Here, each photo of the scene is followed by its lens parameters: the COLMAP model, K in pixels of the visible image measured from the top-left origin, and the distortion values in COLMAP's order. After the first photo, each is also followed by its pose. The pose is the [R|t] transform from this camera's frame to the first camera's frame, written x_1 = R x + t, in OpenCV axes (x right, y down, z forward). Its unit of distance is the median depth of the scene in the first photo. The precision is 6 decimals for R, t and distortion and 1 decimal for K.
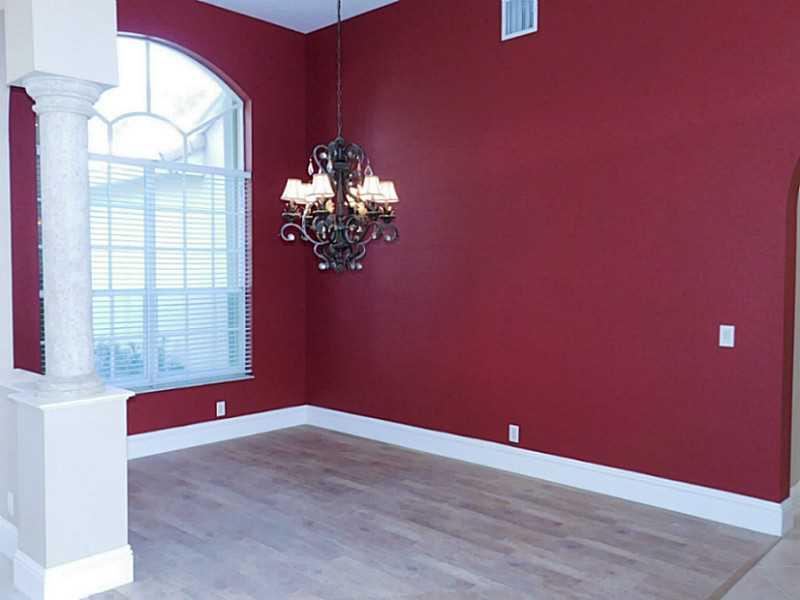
lens RADIAL K [[702.1, 0, 400.0], [0, 702.1, 300.0], [0, 0, 1]] dist [0.010016, 0.007194]
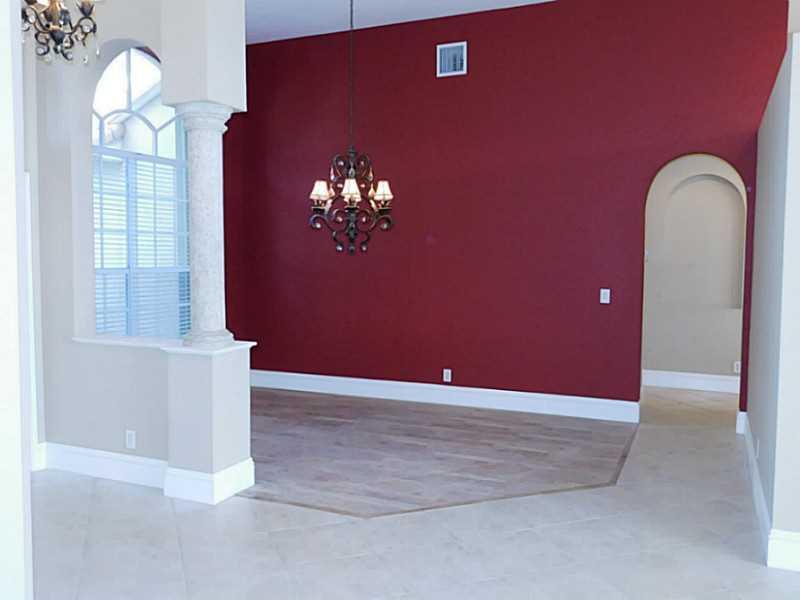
lens RADIAL K [[702.1, 0, 400.0], [0, 702.1, 300.0], [0, 0, 1]] dist [0.010016, 0.007194]
pose [[0.942319, -0.018767, 0.334191, -0.445705], [0.011168, 0.999634, 0.024647, 0.017078], [-0.334531, -0.019494, 0.942183, -0.268310]]
